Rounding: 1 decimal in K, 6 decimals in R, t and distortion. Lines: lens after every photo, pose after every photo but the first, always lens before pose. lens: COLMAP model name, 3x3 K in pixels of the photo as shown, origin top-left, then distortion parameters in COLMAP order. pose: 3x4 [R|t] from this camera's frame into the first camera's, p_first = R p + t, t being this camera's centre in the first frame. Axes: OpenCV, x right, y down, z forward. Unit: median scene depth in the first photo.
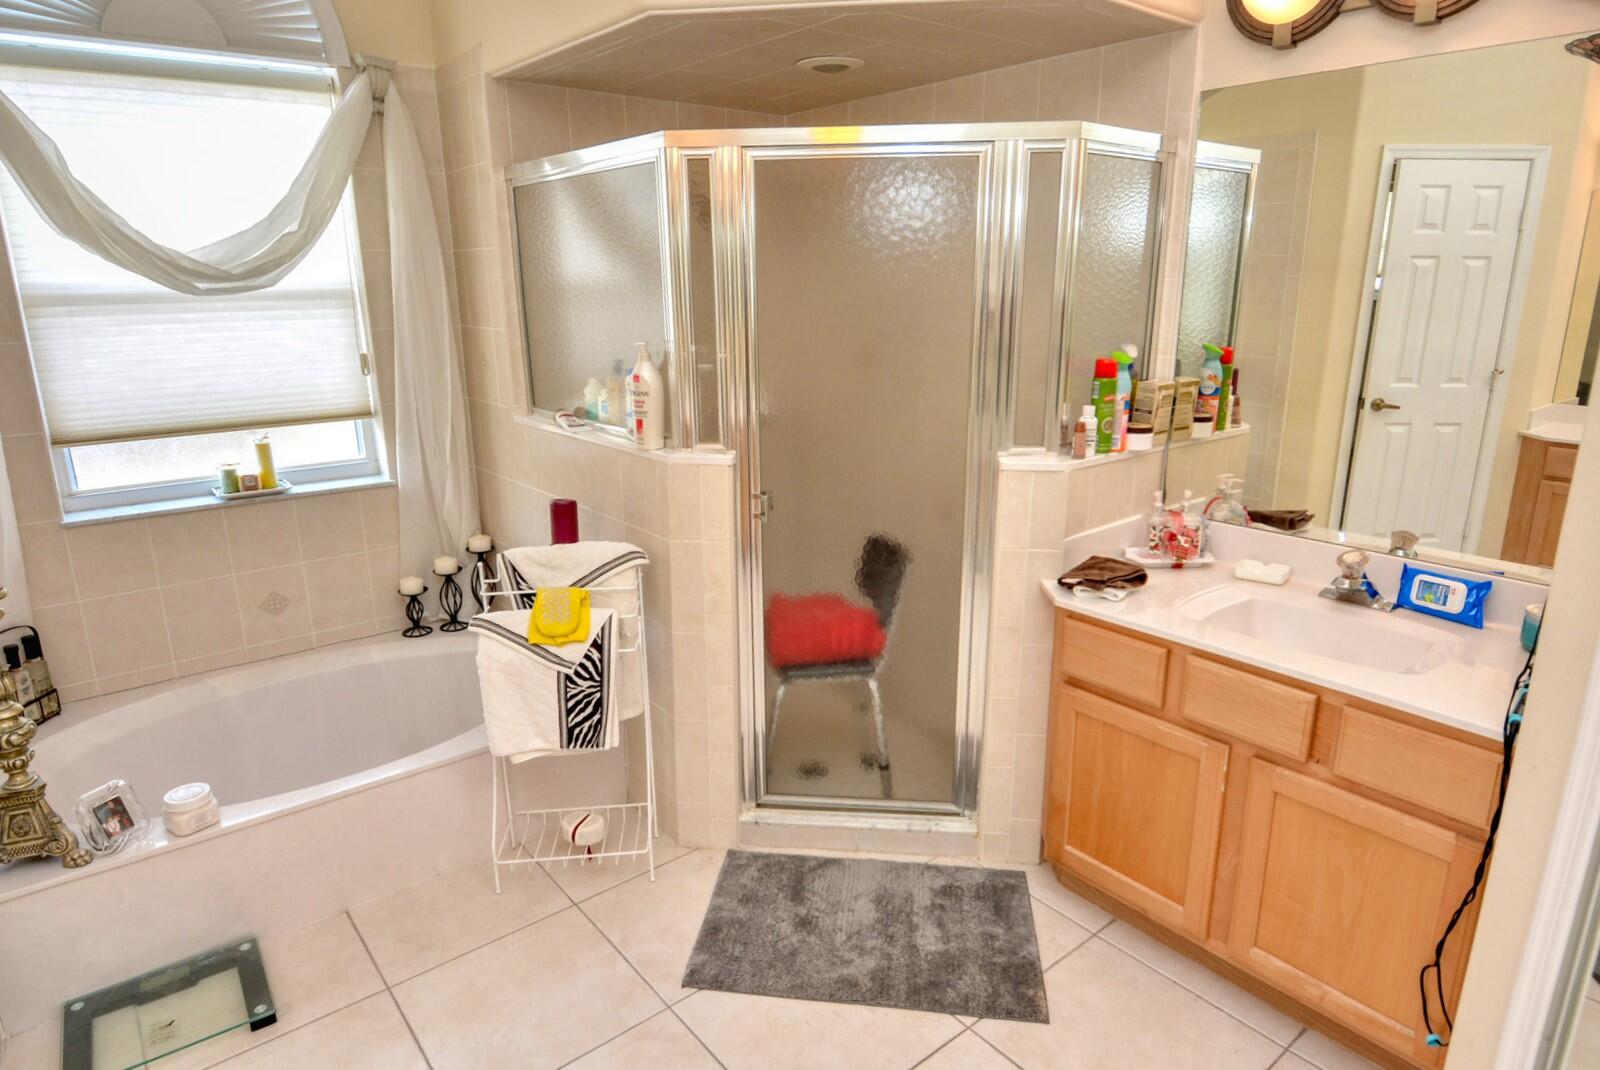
lens RADIAL K [[893.5, 0, 806.4], [0, 893.5, 531.1], [0, 0, 1]] dist [0.026682, -0.034203]
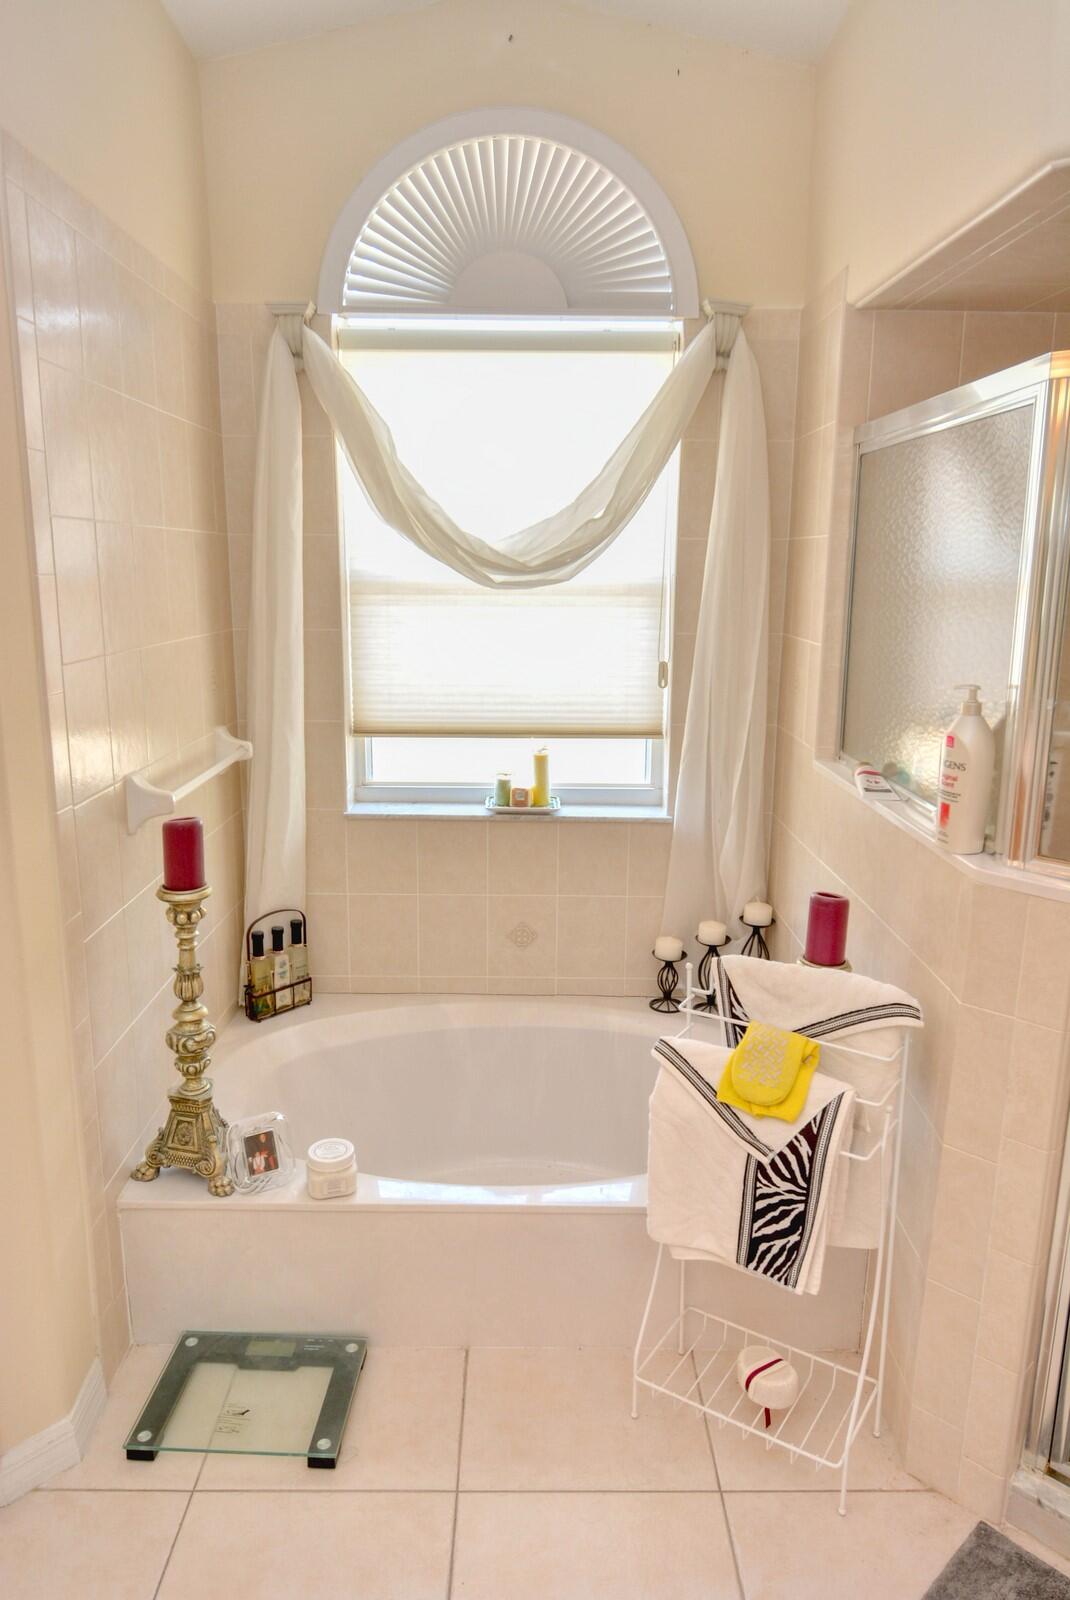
lens RADIAL K [[1084.6, 0, 534.5], [0, 1084.6, 808.1], [0, 0, 1]] dist [0.016034, -0.021268]
pose [[0.783944, 0.152364, -0.601845, 0.044697], [-0.184353, 0.982822, 0.008679, -0.067537], [0.592829, 0.104148, 0.798566, 0.189896]]
